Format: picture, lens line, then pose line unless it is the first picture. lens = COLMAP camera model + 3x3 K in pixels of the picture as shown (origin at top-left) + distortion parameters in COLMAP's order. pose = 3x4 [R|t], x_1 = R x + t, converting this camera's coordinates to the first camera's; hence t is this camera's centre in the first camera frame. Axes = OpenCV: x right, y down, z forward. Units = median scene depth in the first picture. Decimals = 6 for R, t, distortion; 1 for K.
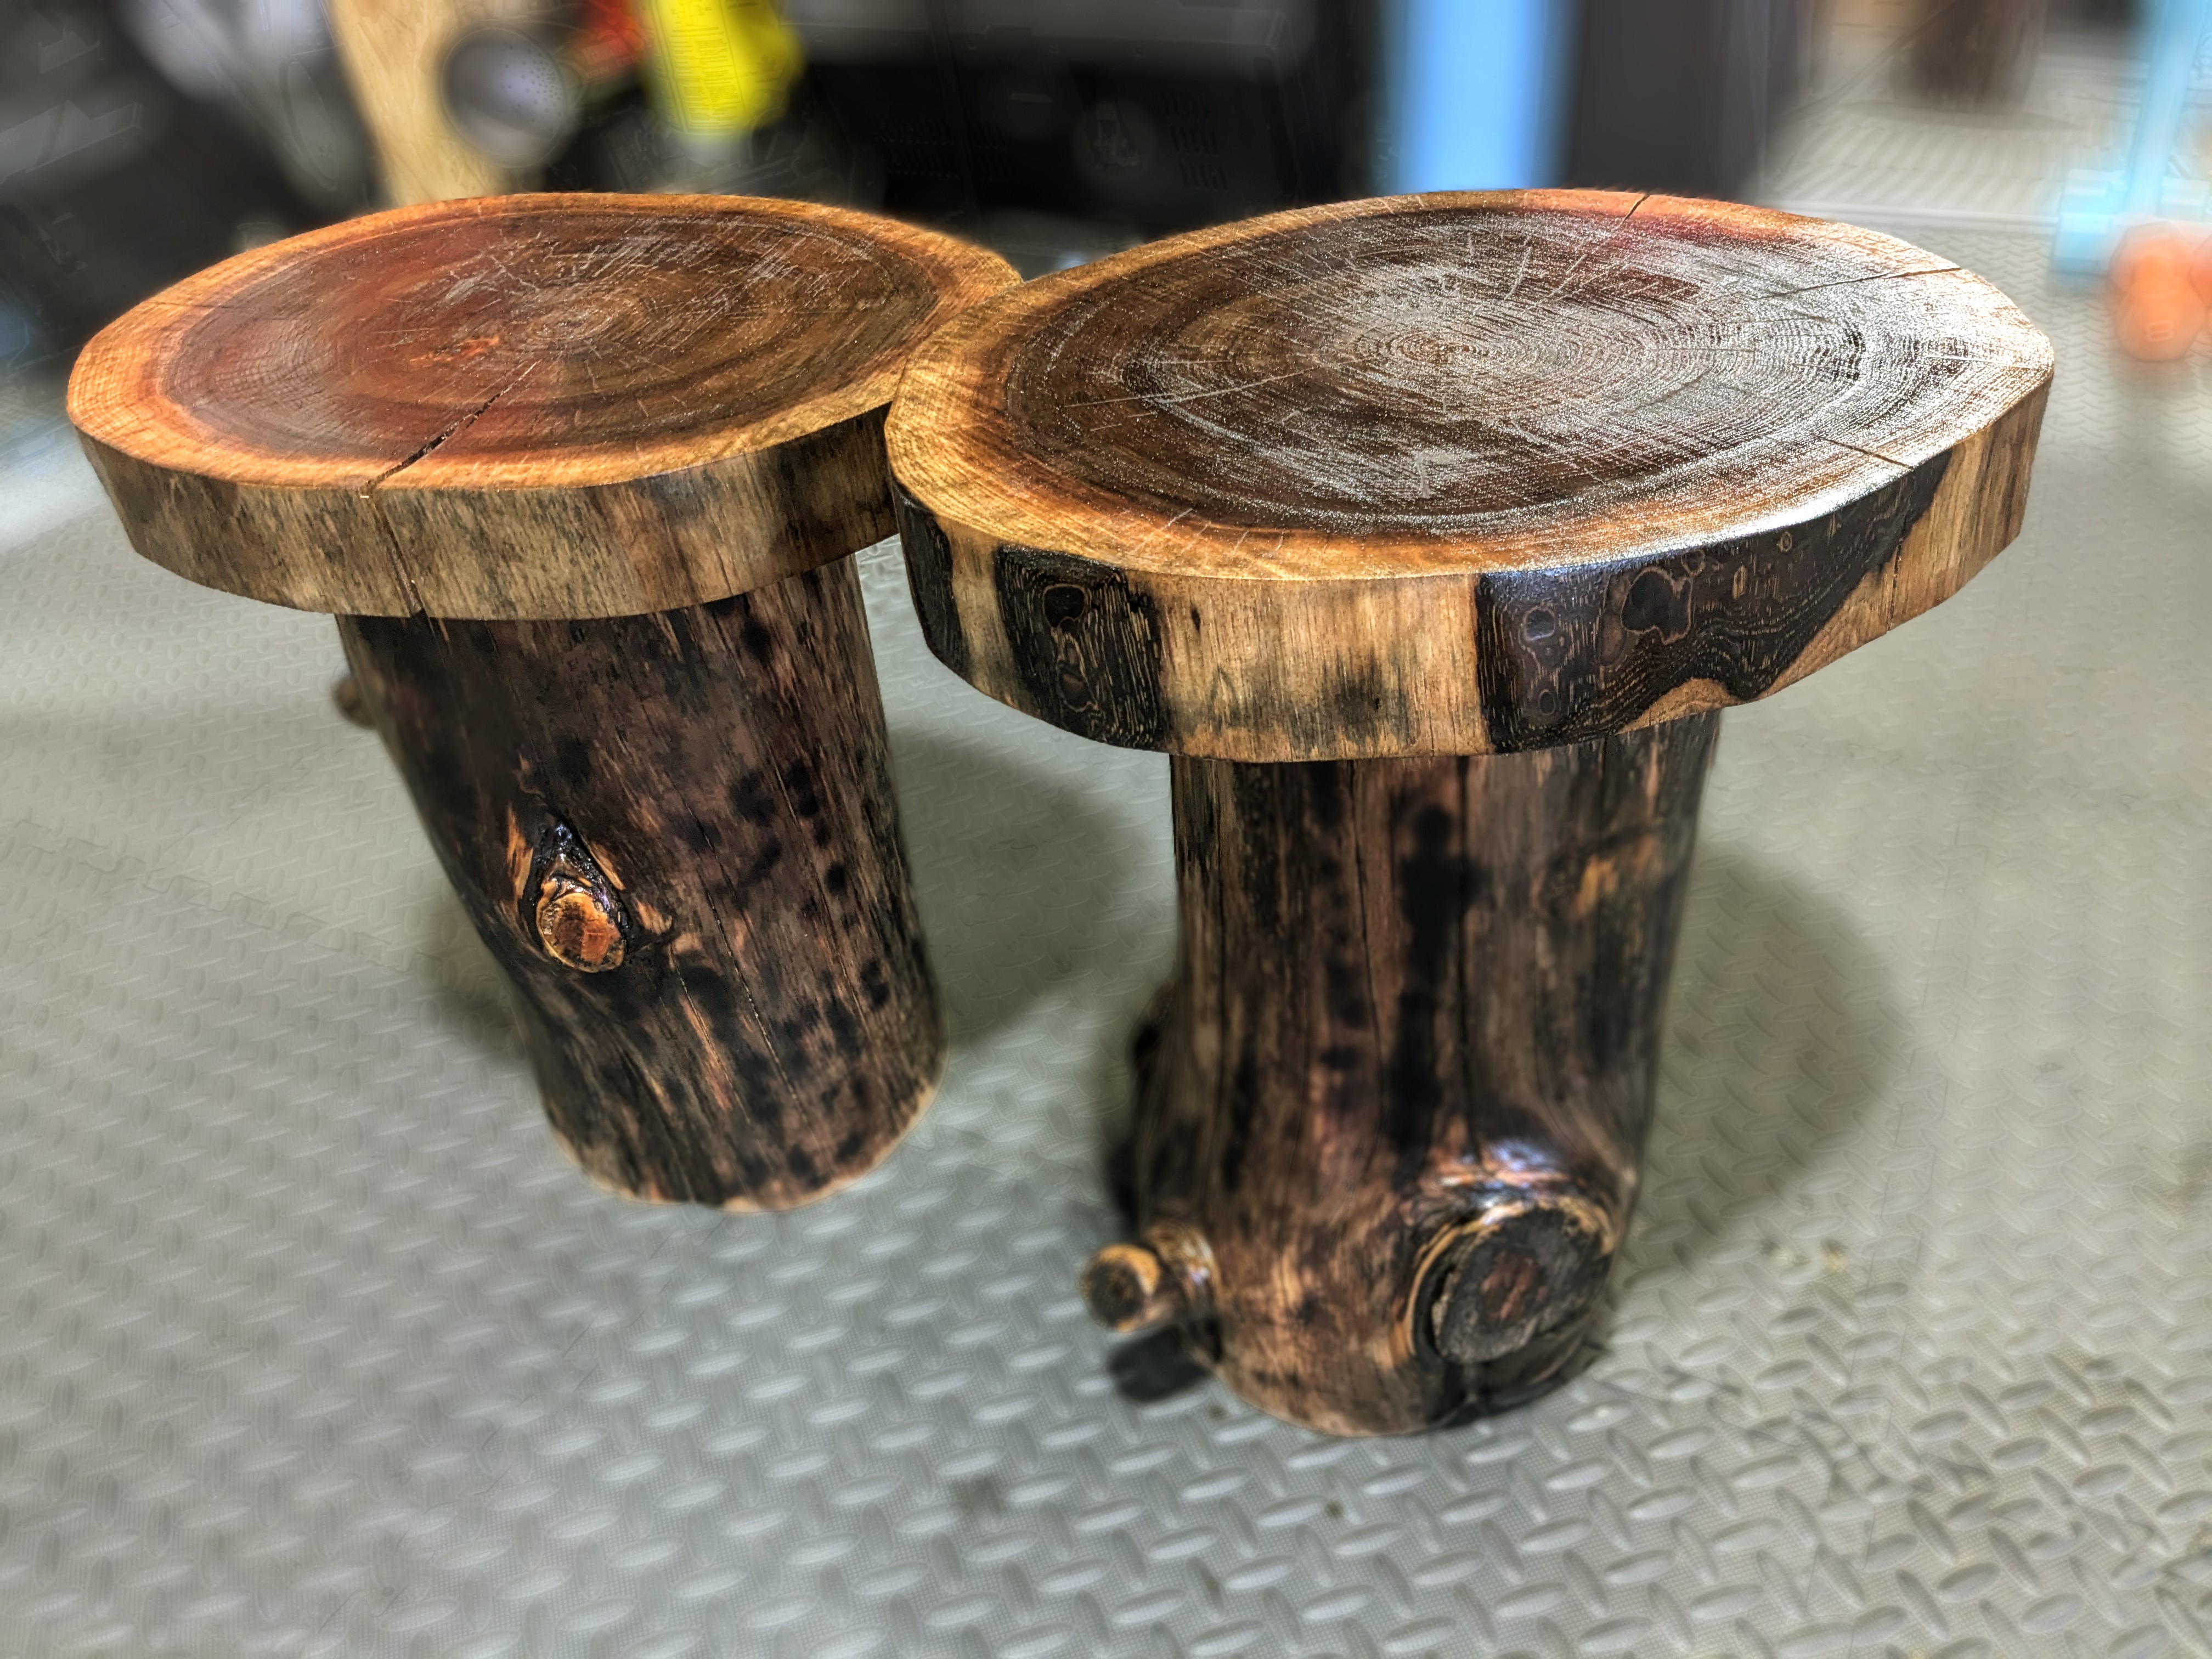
lens RADIAL K [[1715.6, 0, 1119.7], [0, 1715.6, 817.4], [0, 0, 1]] dist [0.078394, -0.181542]
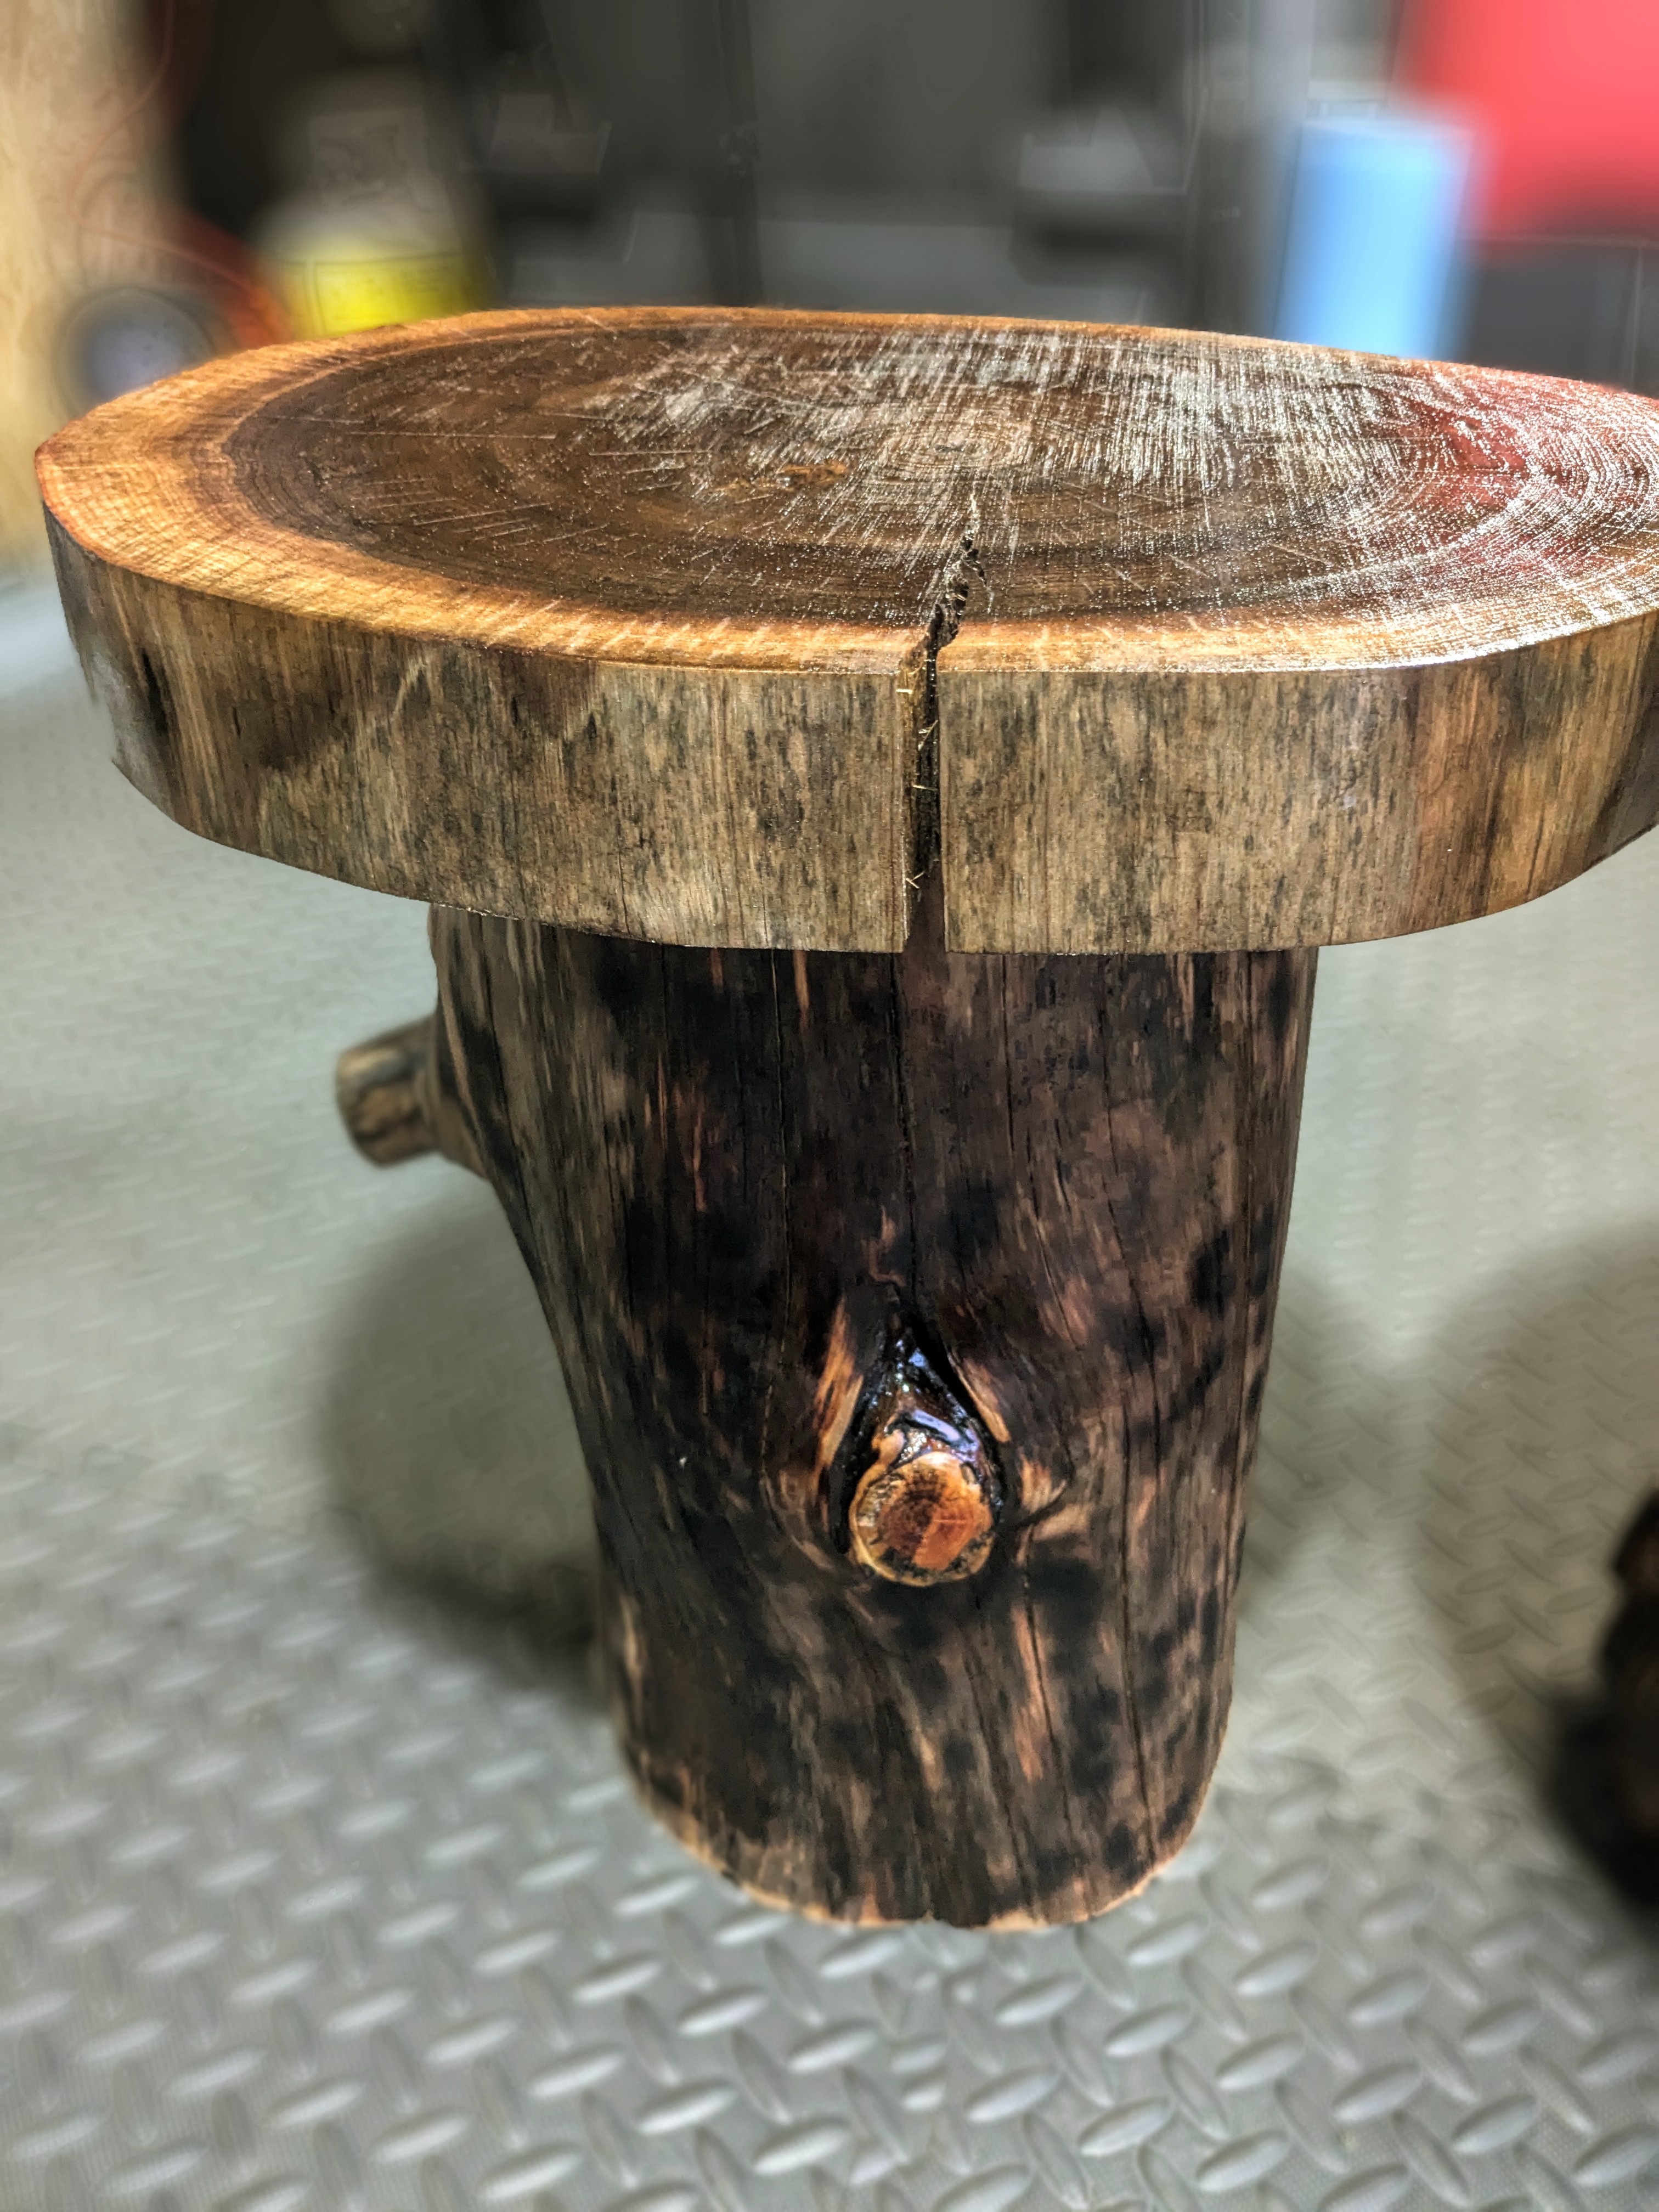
lens RADIAL K [[1715.6, 0, 869.6], [0, 1715.6, 1102.4], [0, 0, 1]] dist [0.078394, -0.181542]
pose [[0.987402, -0.021540, 0.156760, -0.452870], [0.031540, 0.997603, -0.061585, -0.039267], [-0.155058, 0.065753, 0.985715, 0.474894]]
